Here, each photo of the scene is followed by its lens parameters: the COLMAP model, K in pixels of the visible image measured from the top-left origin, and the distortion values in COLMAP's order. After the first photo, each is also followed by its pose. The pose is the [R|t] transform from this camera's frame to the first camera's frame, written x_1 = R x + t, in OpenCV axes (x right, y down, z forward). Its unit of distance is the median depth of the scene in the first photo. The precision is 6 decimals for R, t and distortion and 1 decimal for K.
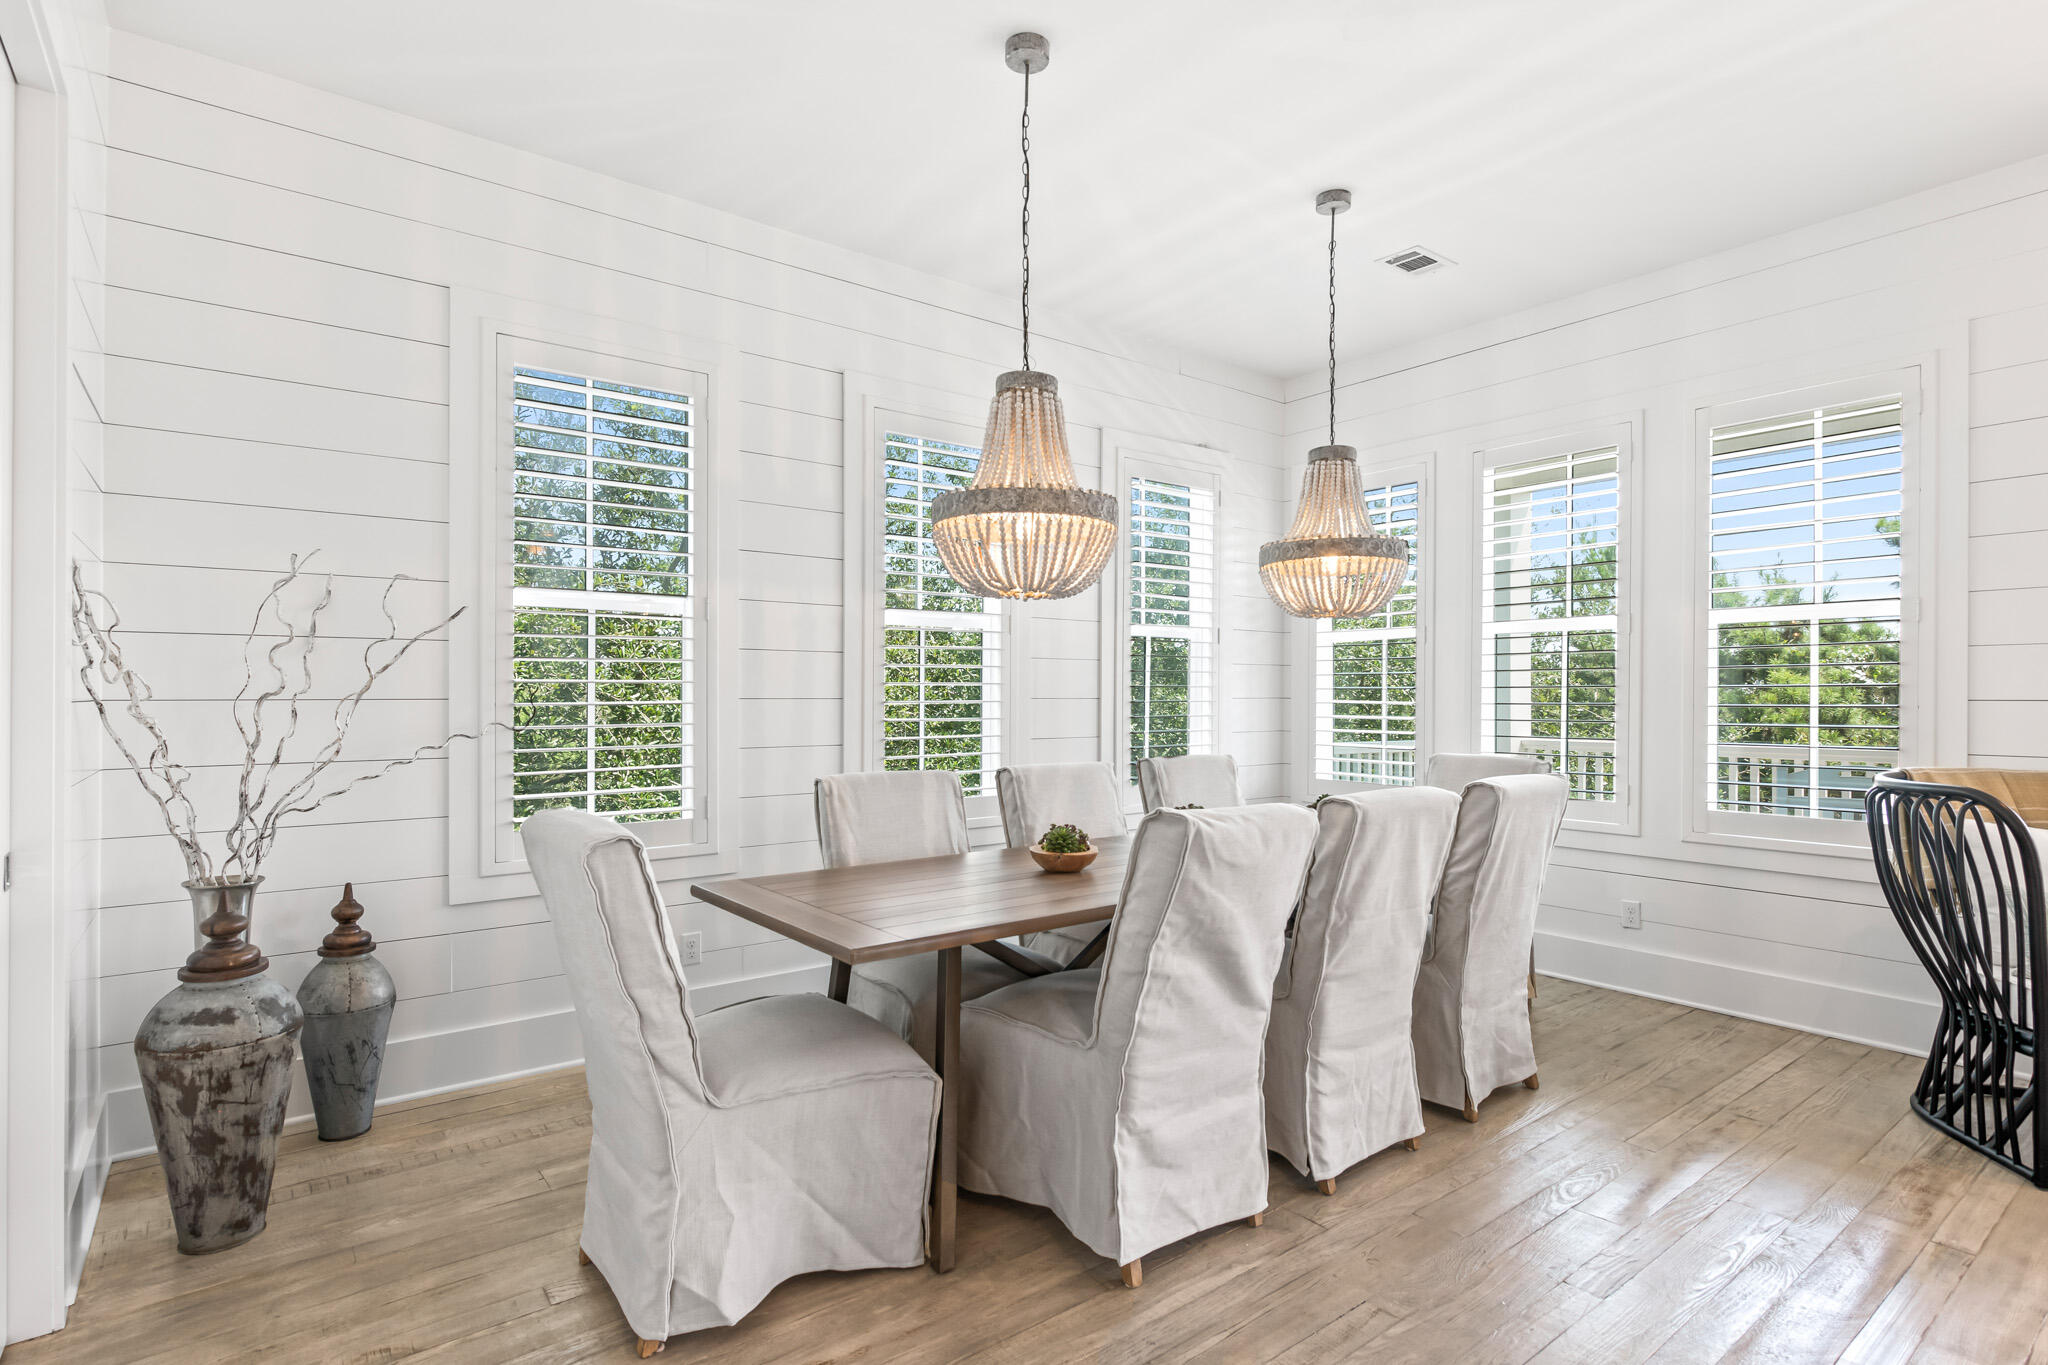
lens RADIAL K [[1011.1, 0, 1013.1], [0, 1011.1, 691.1], [0, 0, 1]] dist [0.004151, -0.000382]
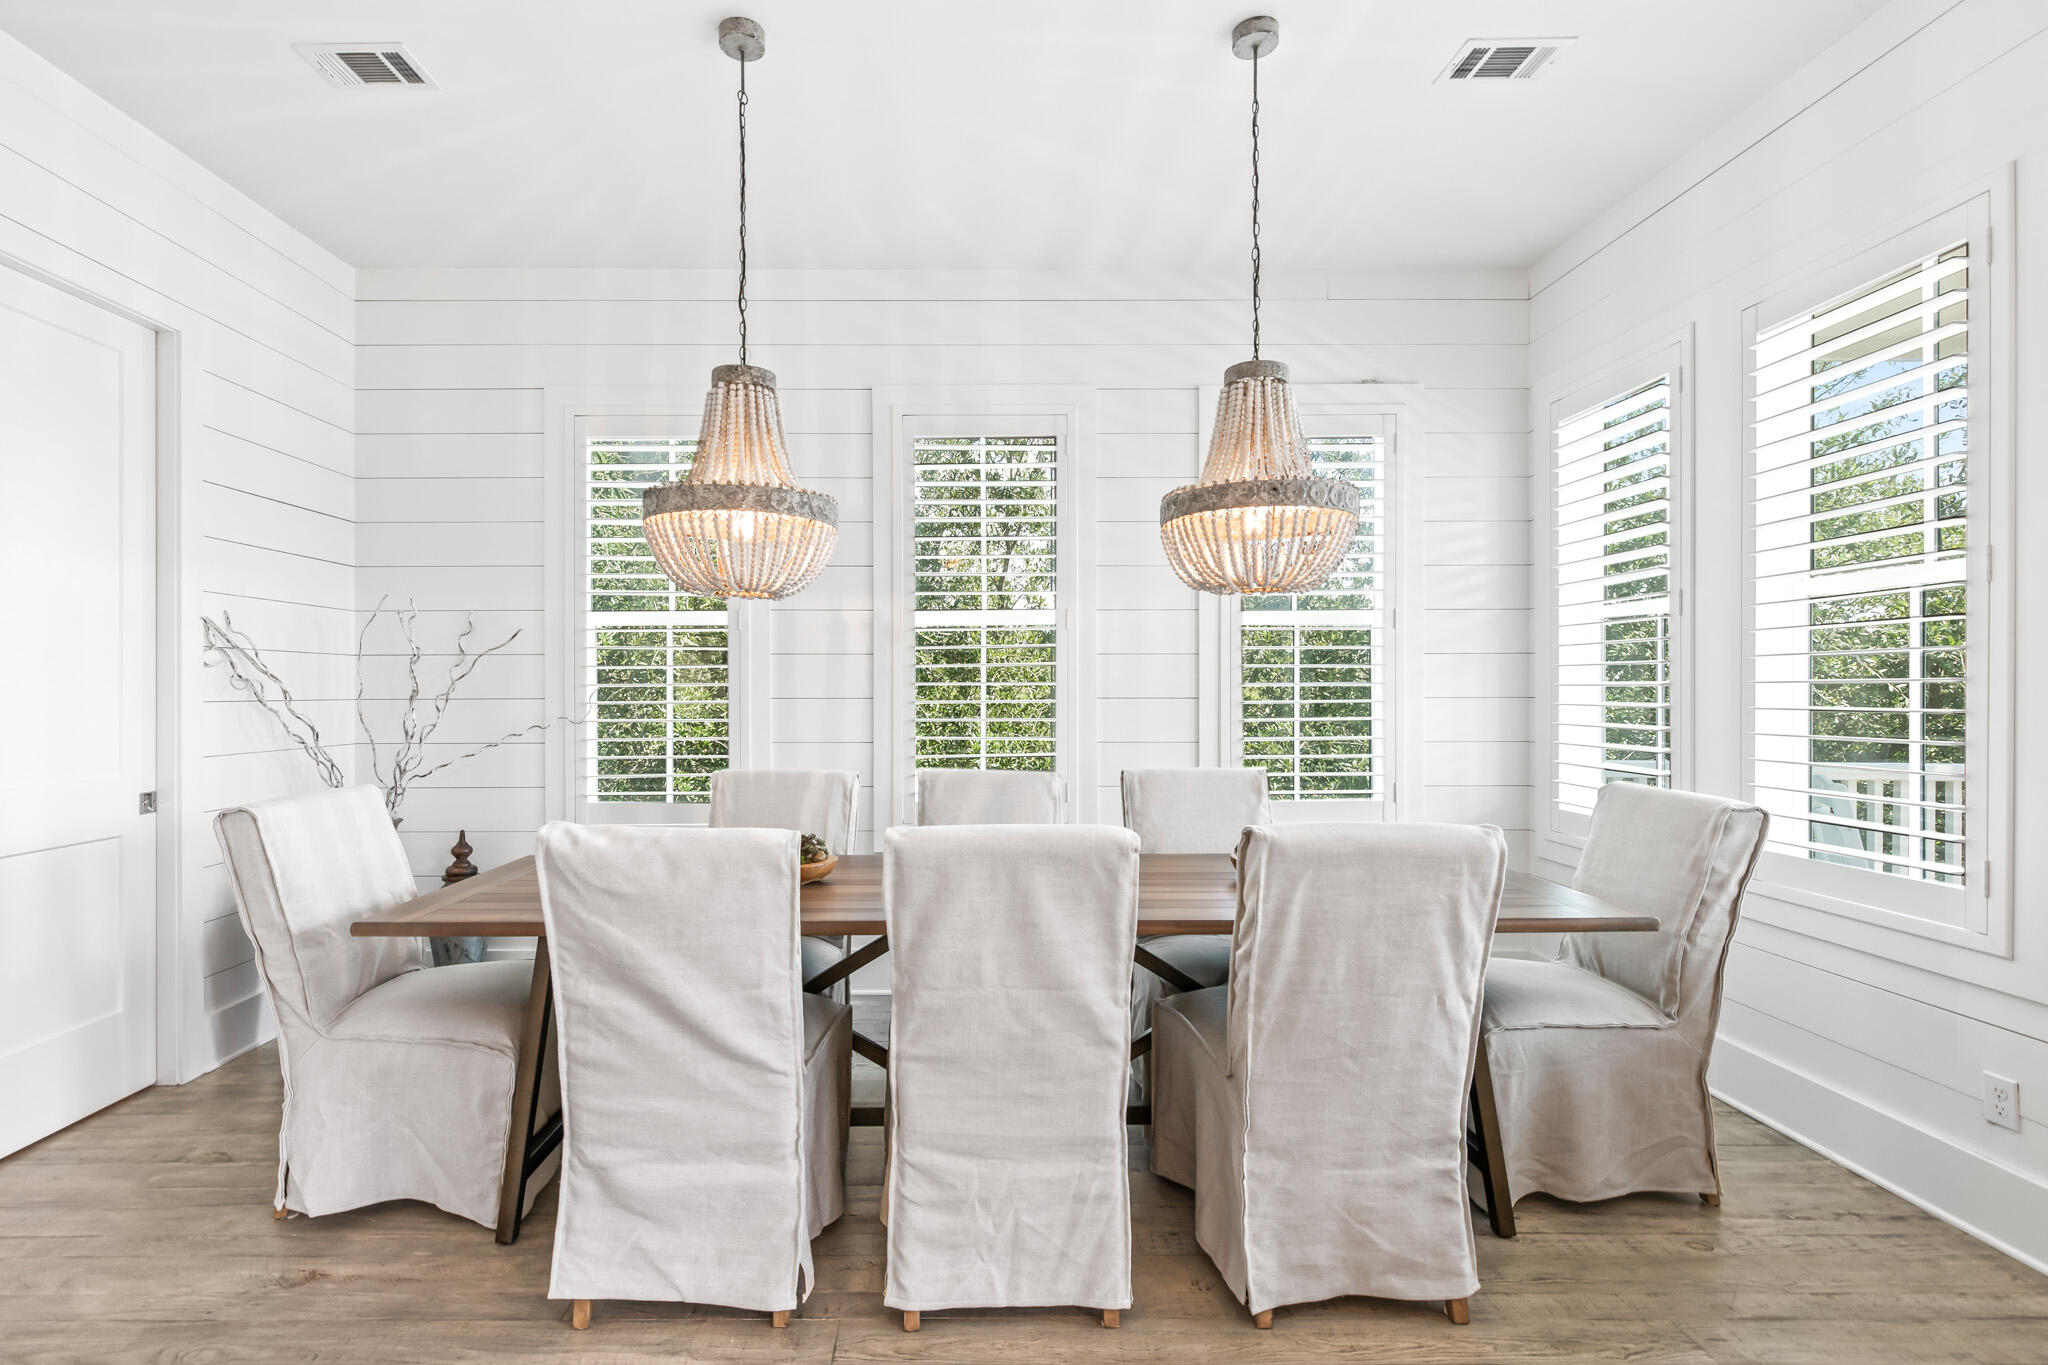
lens RADIAL K [[952.1, 0, 1023.1], [0, 952.1, 691.9], [0, 0, 1]] dist [0.001430, -0.000008]
pose [[0.797733, -0.001255, -0.603009, 0.760667], [0.002650, 0.999995, 0.001425, -0.001845], [0.603005, -0.002734, 0.797733, 0.421447]]
